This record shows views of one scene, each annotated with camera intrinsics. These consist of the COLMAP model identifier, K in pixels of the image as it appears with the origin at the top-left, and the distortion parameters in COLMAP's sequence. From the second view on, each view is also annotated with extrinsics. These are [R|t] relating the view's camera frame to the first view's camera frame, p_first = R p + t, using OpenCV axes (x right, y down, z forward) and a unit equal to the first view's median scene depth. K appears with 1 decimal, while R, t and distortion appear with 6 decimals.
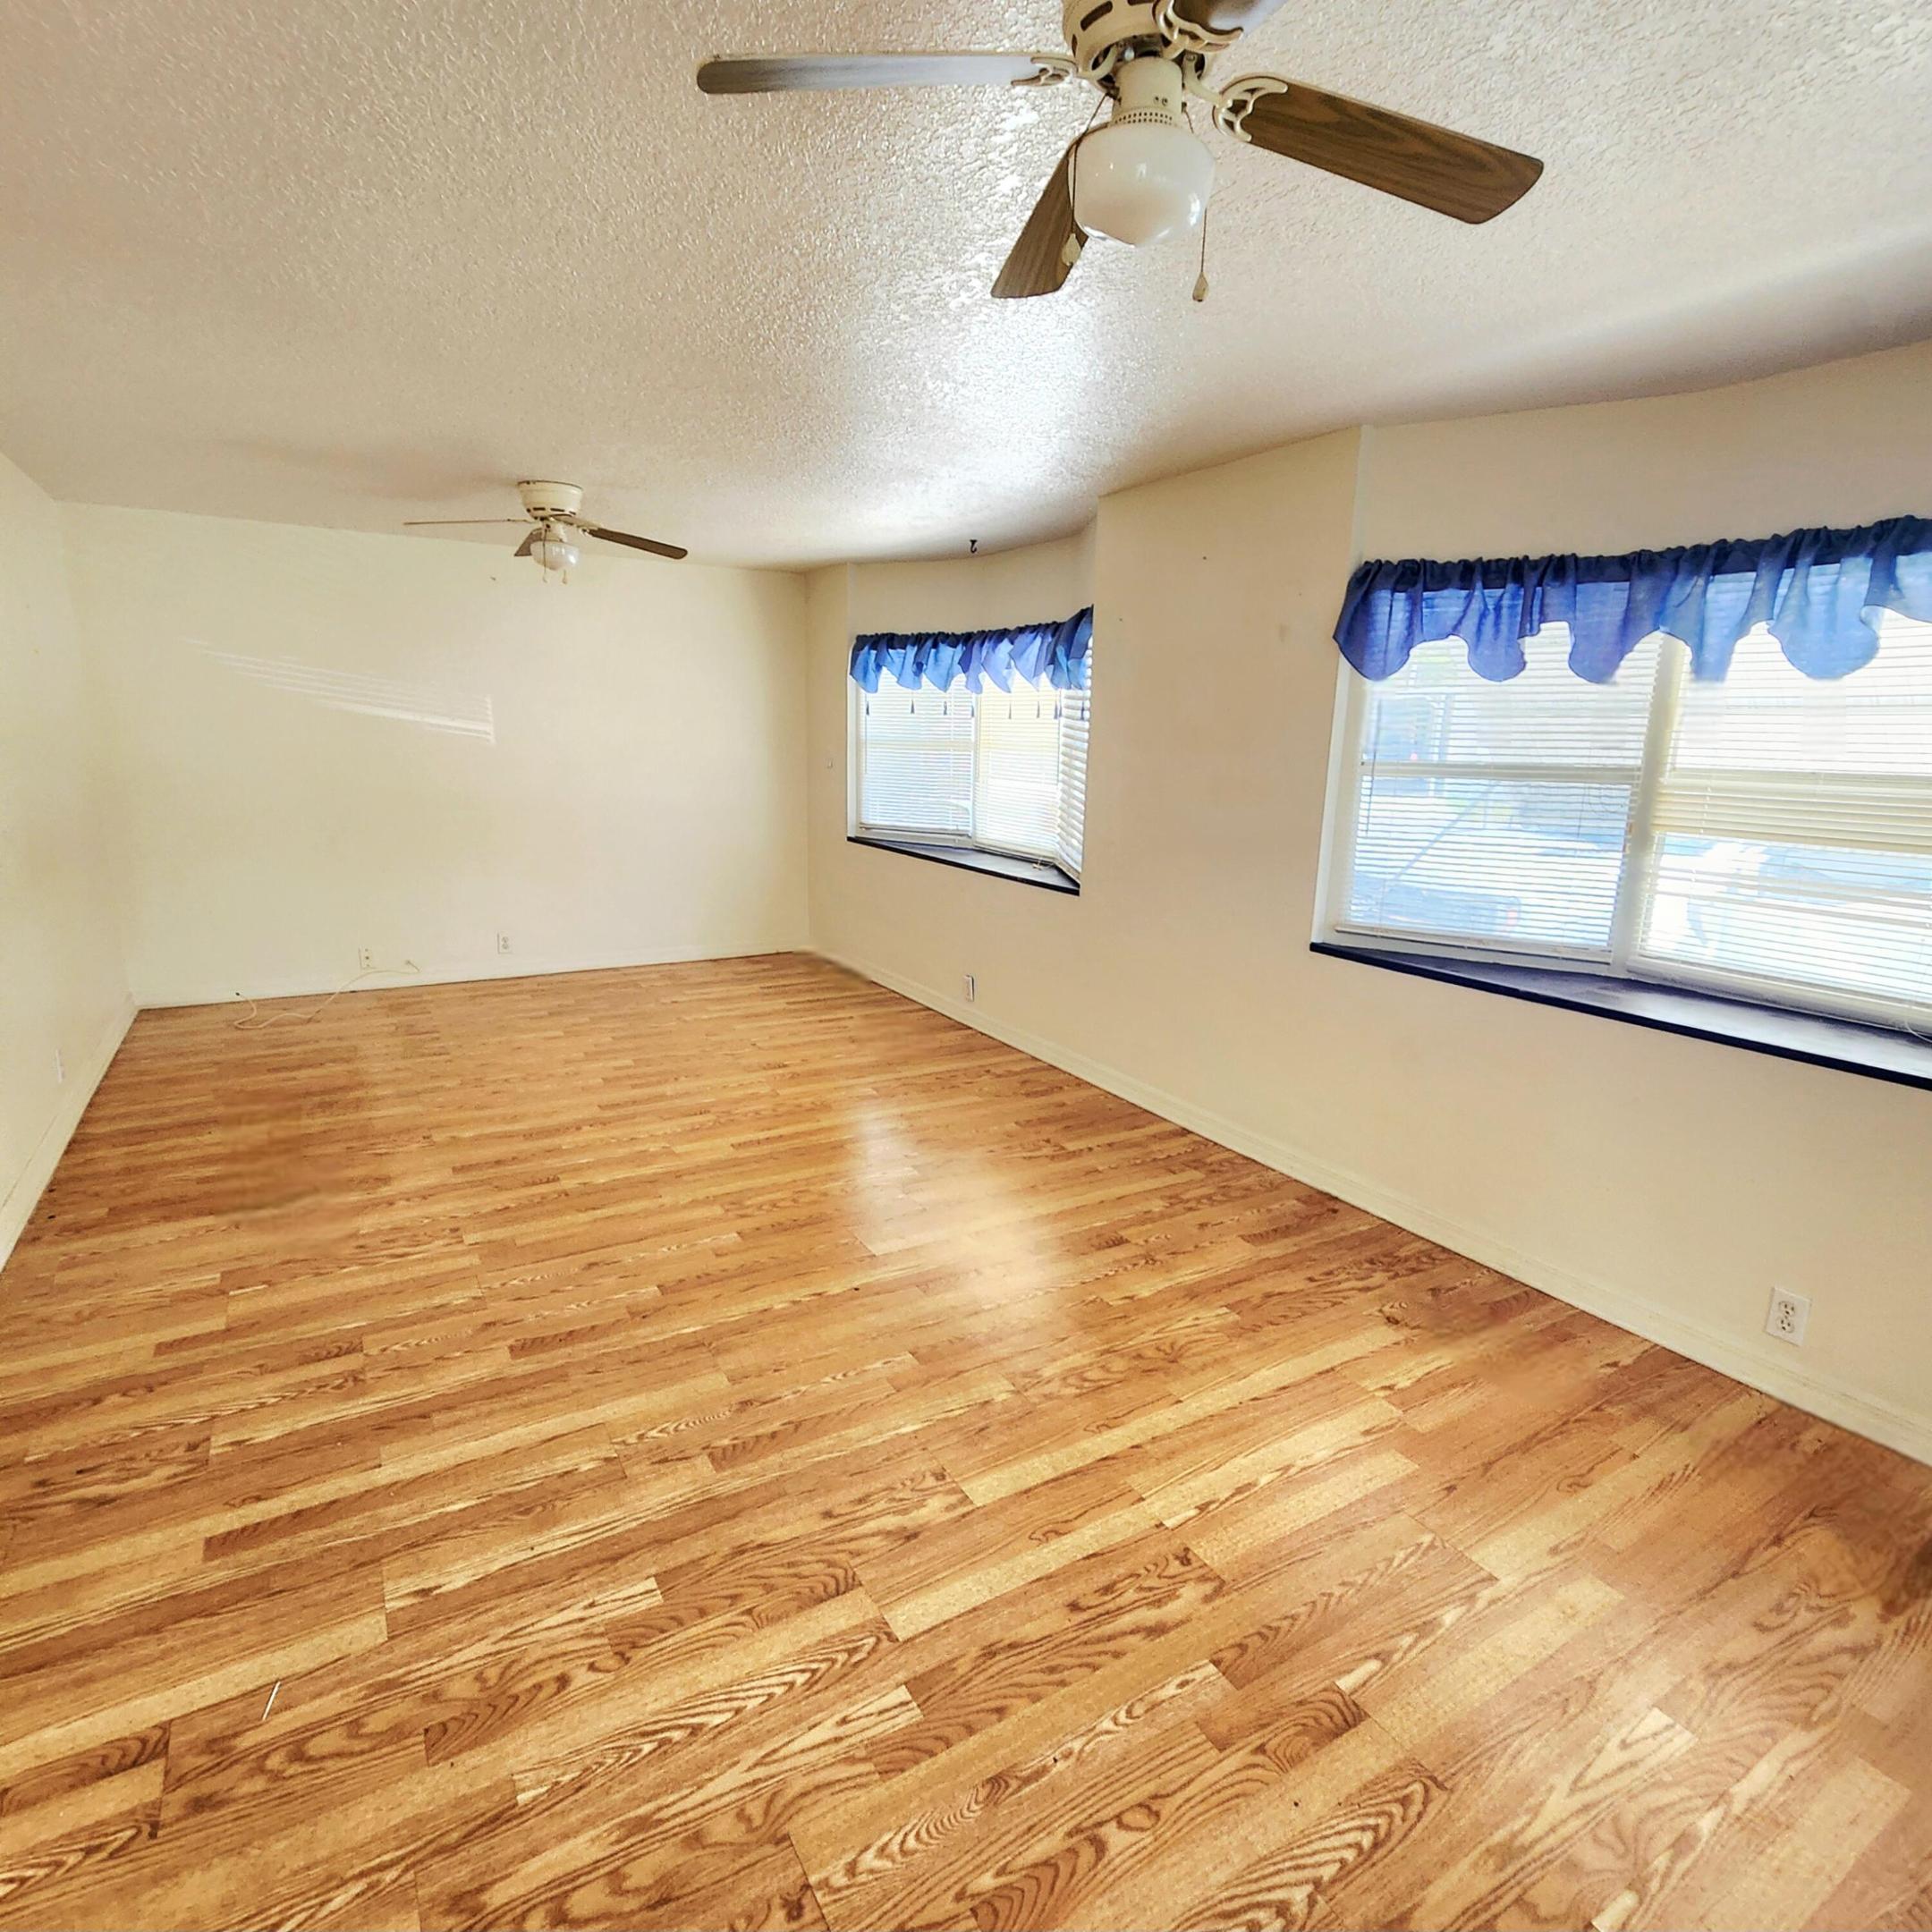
lens RADIAL K [[1074.4, 0, 933.8], [0, 1074.4, 979.1], [0, 0, 1]] dist [0.004048, -0.001137]
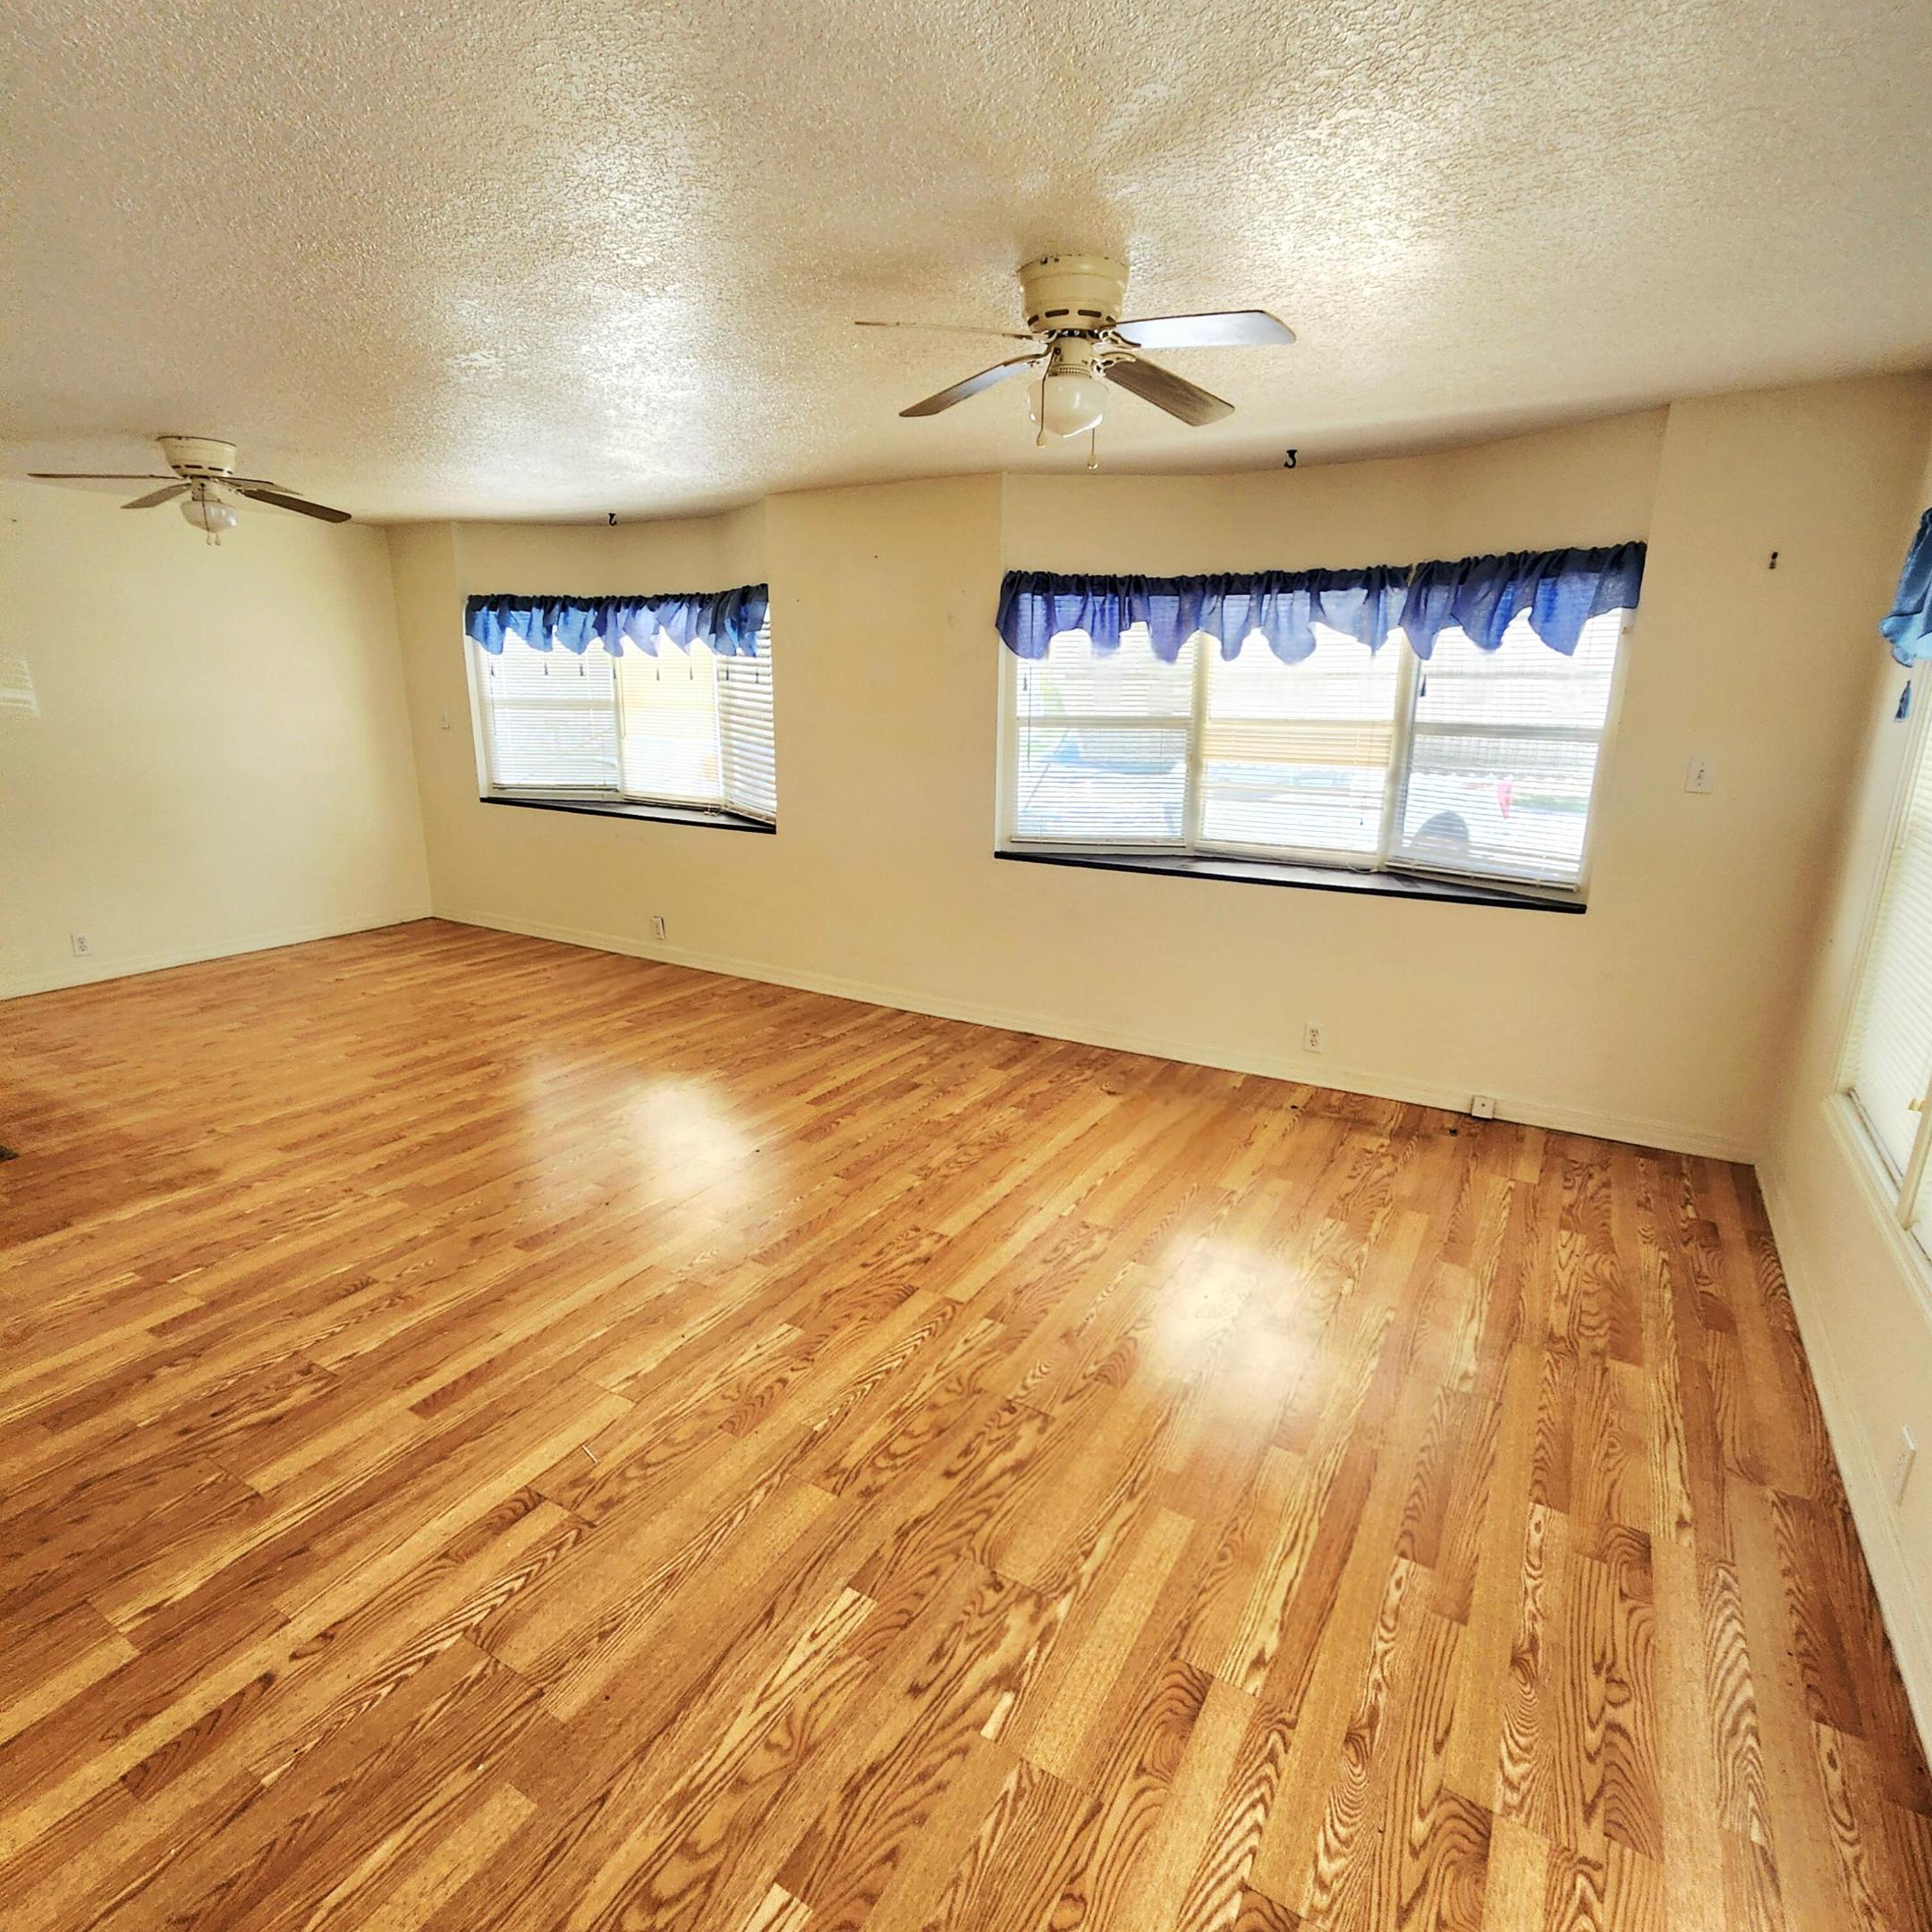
lens RADIAL K [[1074.4, 0, 933.8], [0, 1074.4, 979.1], [0, 0, 1]] dist [0.004048, -0.001137]
pose [[0.884796, -0.136460, 0.445549, -0.375856], [0.113454, 0.990473, 0.078050, 0.010672], [-0.451955, -0.018509, 0.891849, -0.196046]]
